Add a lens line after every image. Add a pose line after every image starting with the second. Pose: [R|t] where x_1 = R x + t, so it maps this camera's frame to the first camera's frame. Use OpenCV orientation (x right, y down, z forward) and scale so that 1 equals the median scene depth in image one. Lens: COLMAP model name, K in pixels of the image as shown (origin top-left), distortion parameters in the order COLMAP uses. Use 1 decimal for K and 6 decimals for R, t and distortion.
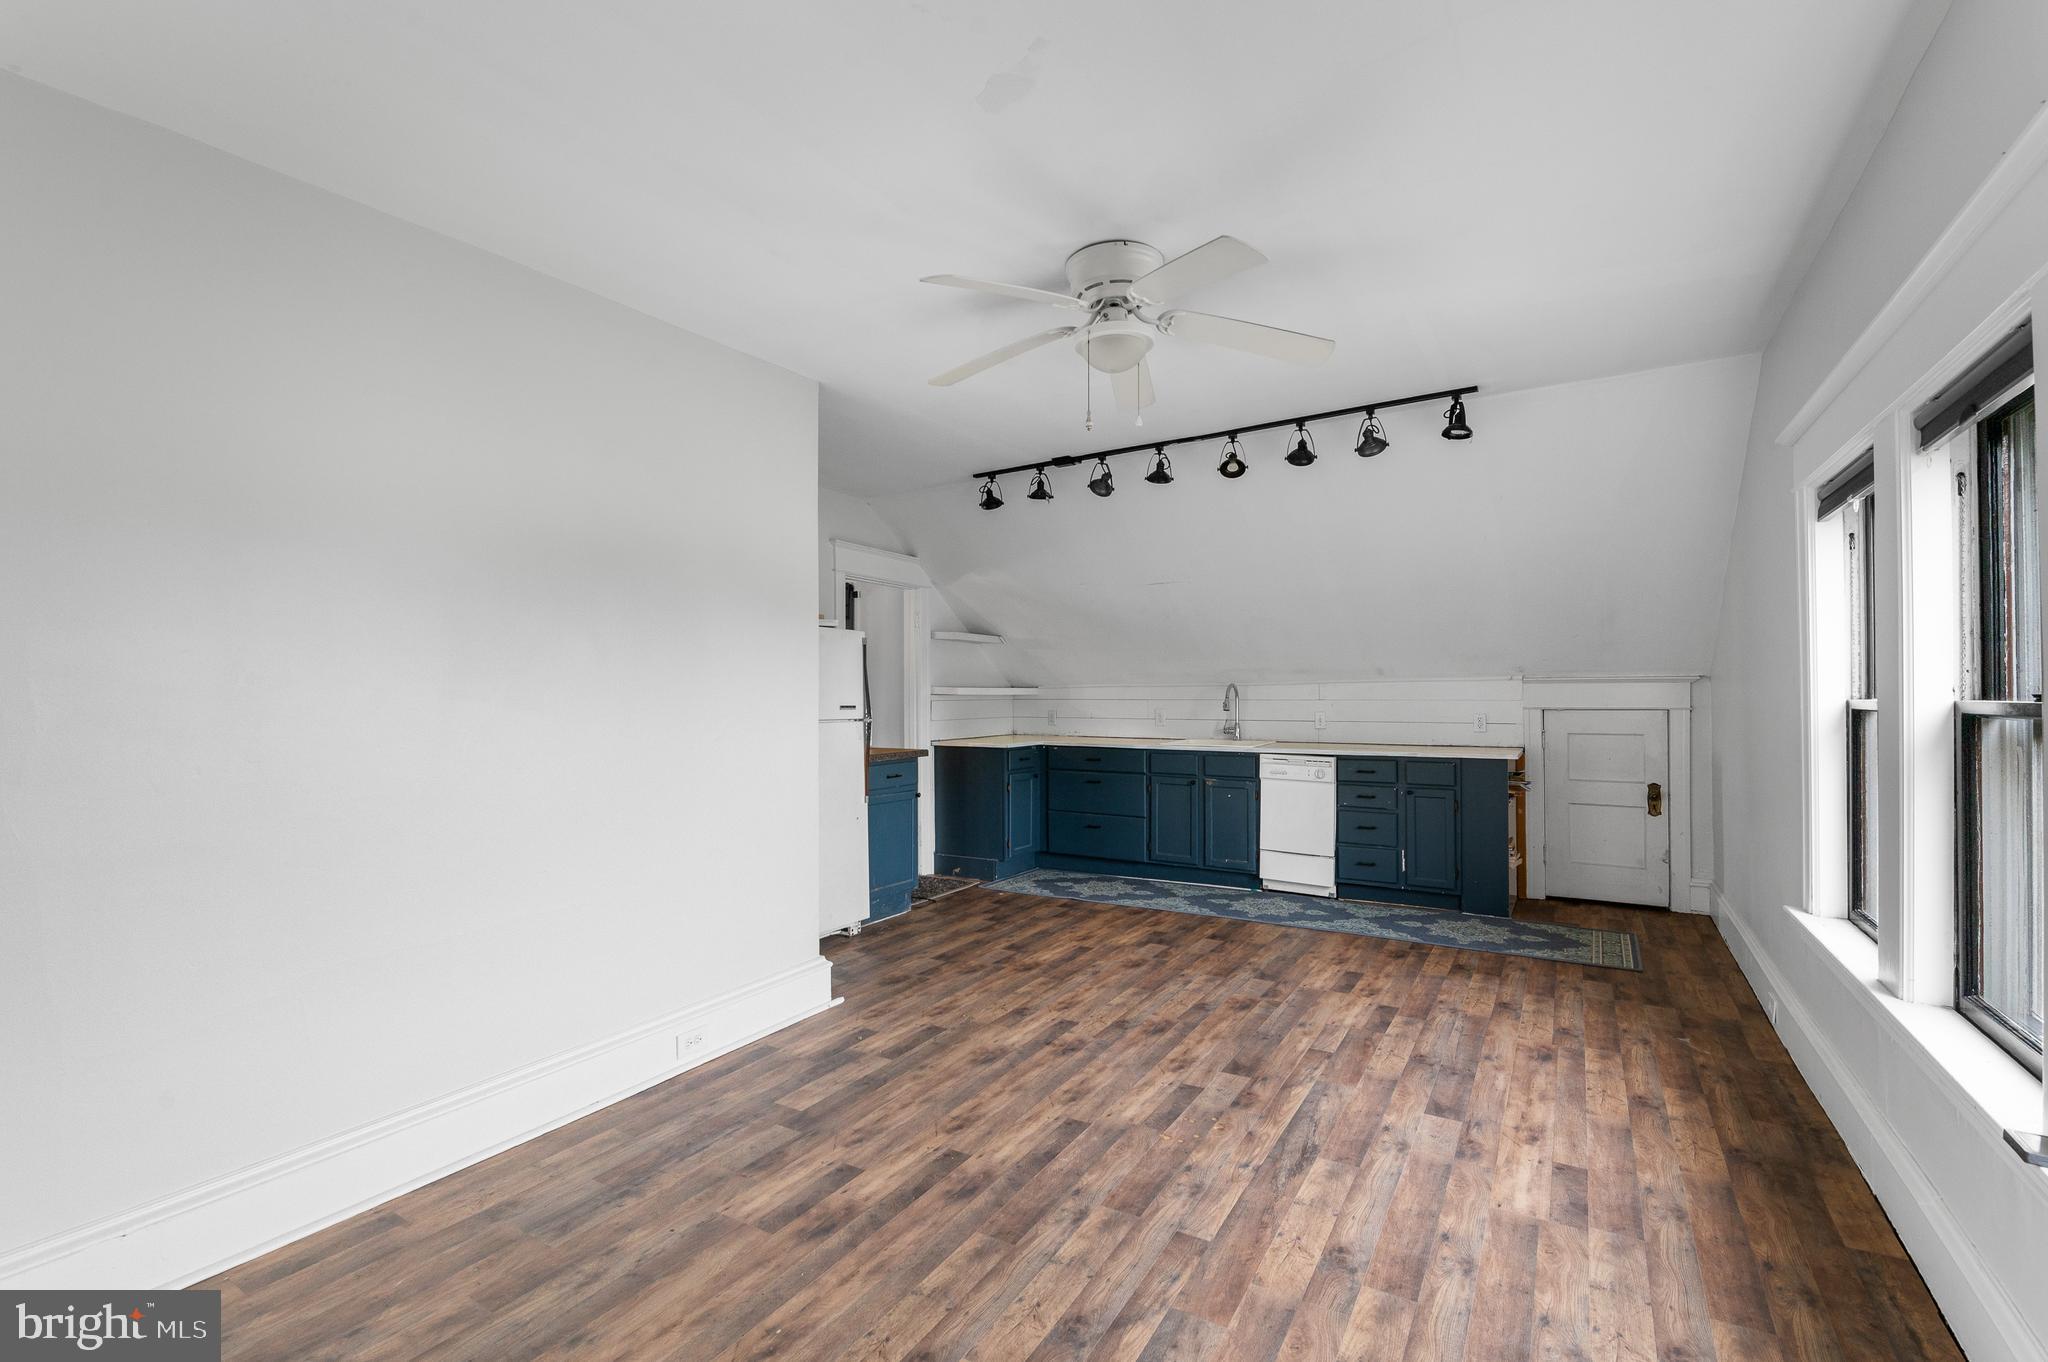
lens RADIAL K [[909.7, 0, 1022.3], [0, 909.7, 678.4], [0, 0, 1]] dist [0.000102, -0.011769]
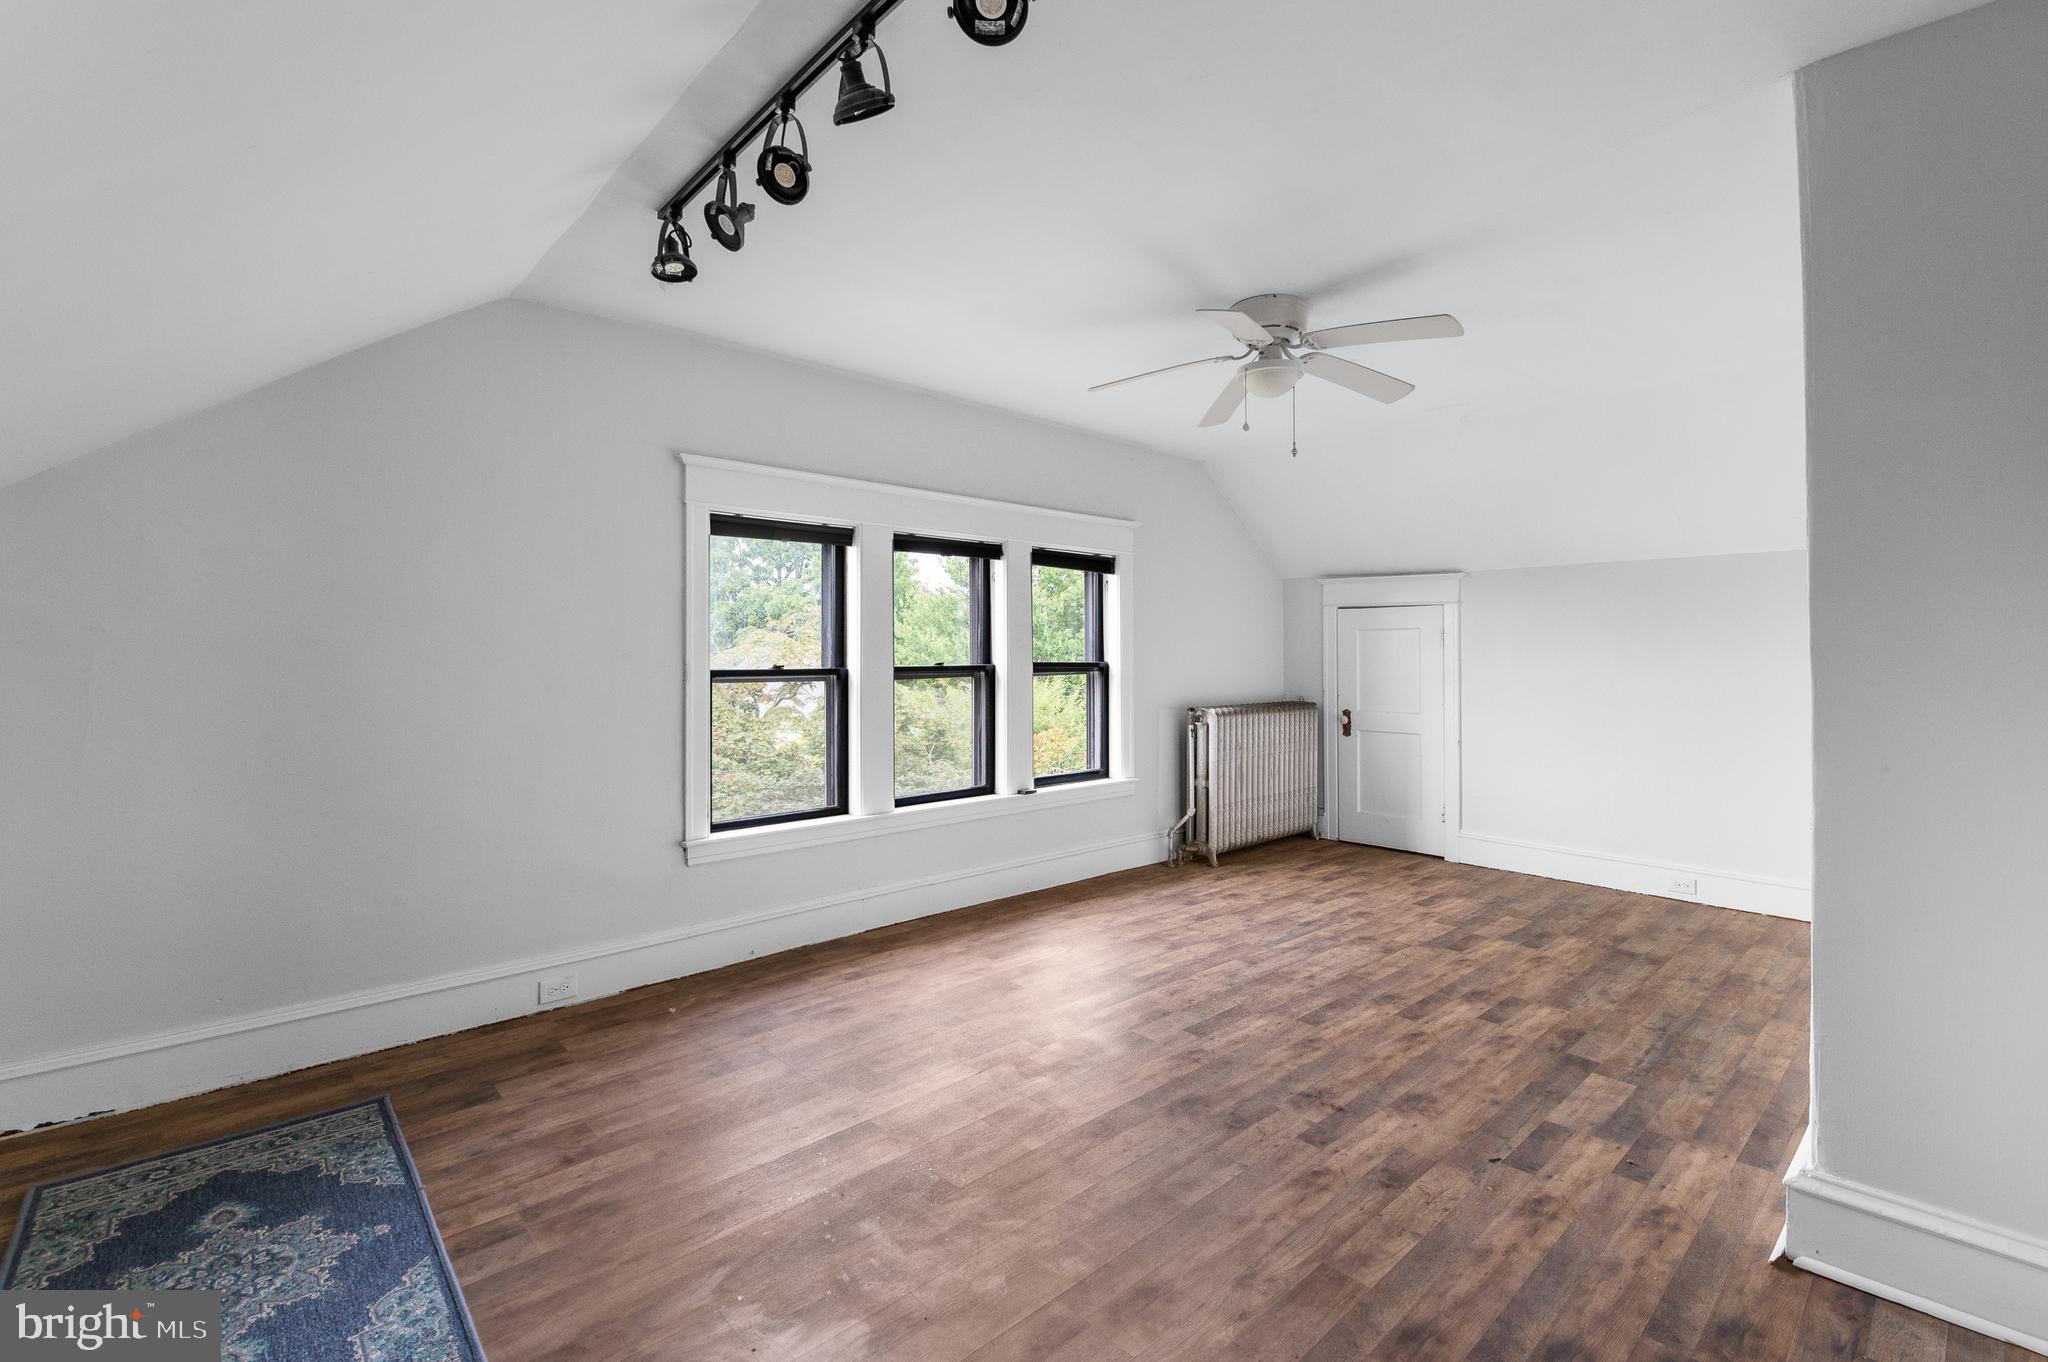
lens RADIAL K [[909.7, 0, 1022.3], [0, 909.7, 678.4], [0, 0, 1]] dist [0.000102, -0.011769]
pose [[-0.963169, 0.002188, 0.268887, 0.092119], [0.004270, 0.999965, 0.007157, 0.026963], [-0.268862, 0.008042, -0.963145, 2.064049]]
